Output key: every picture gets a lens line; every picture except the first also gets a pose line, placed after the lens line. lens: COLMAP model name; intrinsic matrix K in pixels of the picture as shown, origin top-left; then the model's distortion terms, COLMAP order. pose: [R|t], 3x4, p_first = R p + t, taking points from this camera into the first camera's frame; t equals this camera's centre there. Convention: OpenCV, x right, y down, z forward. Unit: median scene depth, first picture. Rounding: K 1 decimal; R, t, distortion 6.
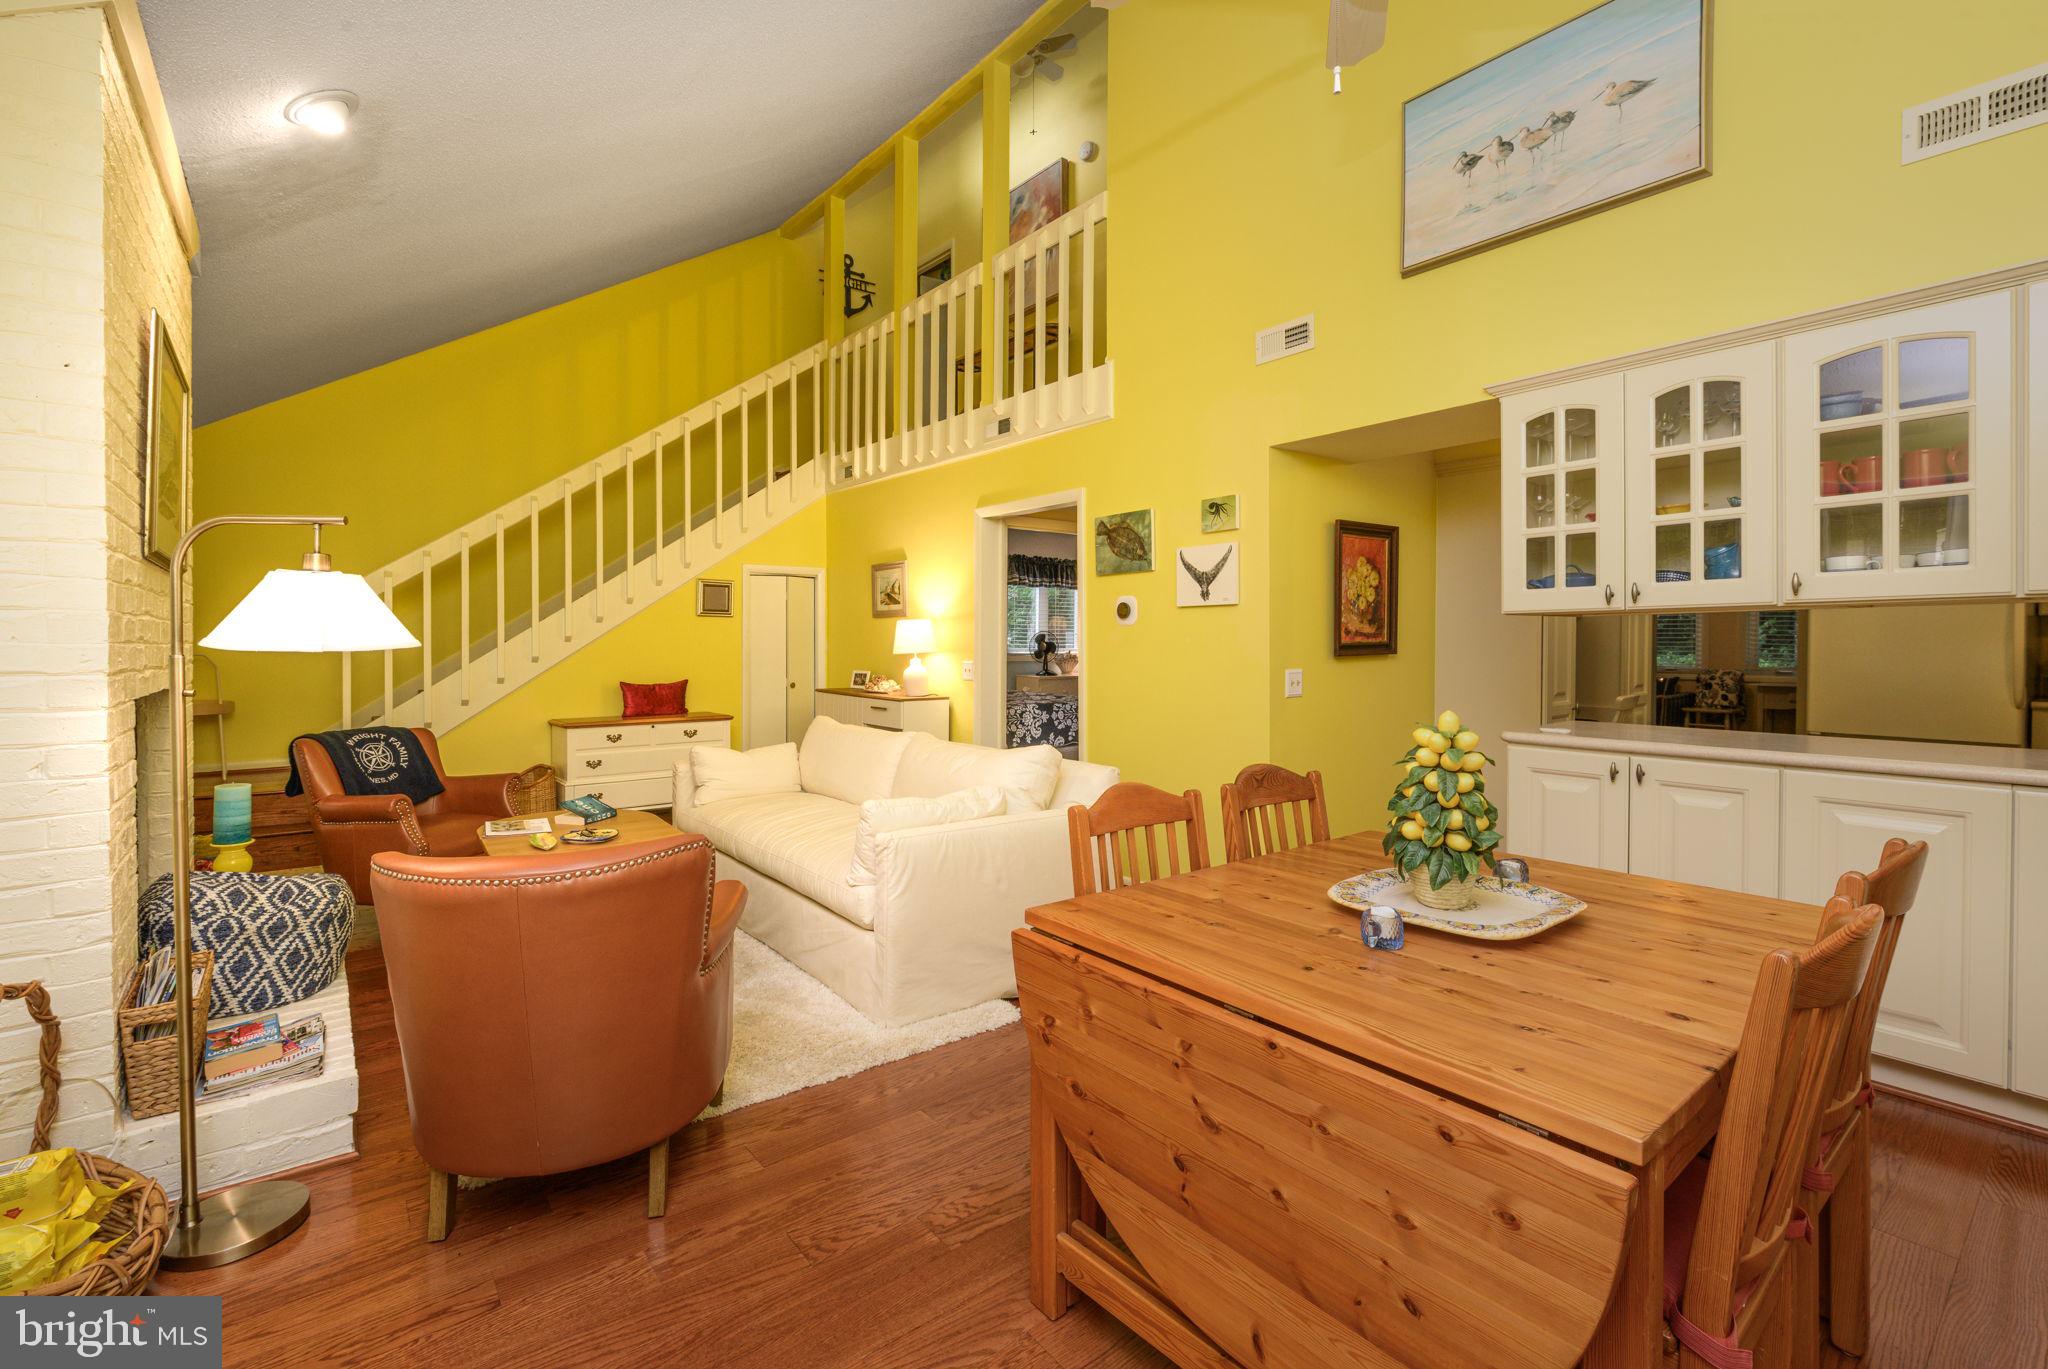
lens RADIAL K [[917.0, 0, 1019.2], [0, 917.0, 653.7], [0, 0, 1]] dist [0.003209, 0.000238]
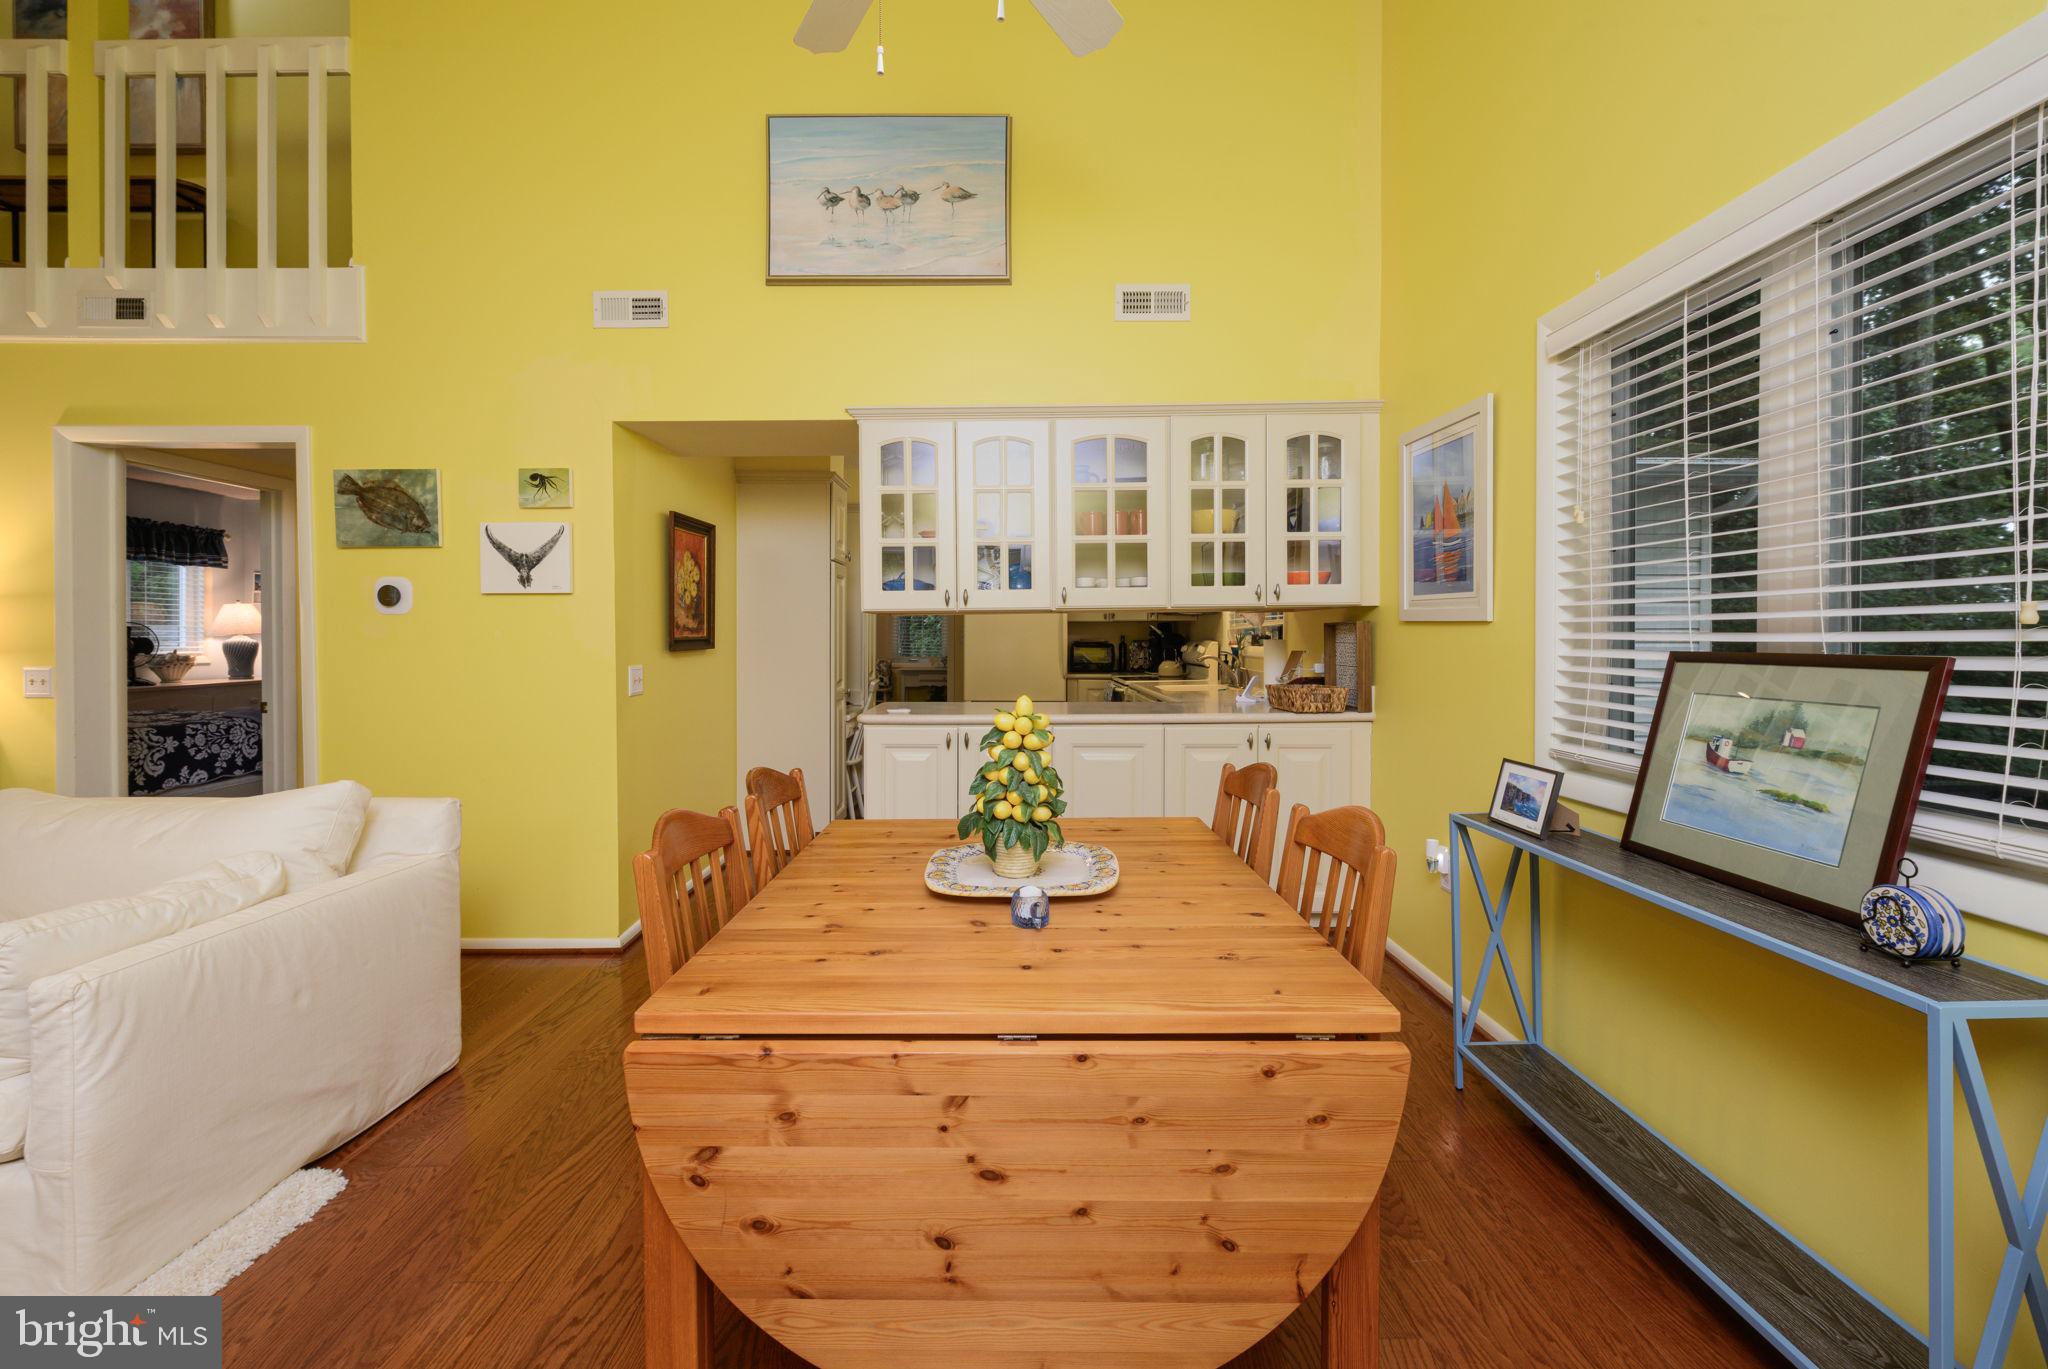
lens RADIAL K [[840.9, 0, 1032.7], [0, 840.9, 653.2], [0, 0, 1]] dist [-0.001774, -0.000819]
pose [[0.609791, -0.013297, 0.792451, -0.132637], [0.010630, 0.999907, 0.008599, 0.001232], [-0.792491, 0.003180, 0.609876, 0.157825]]
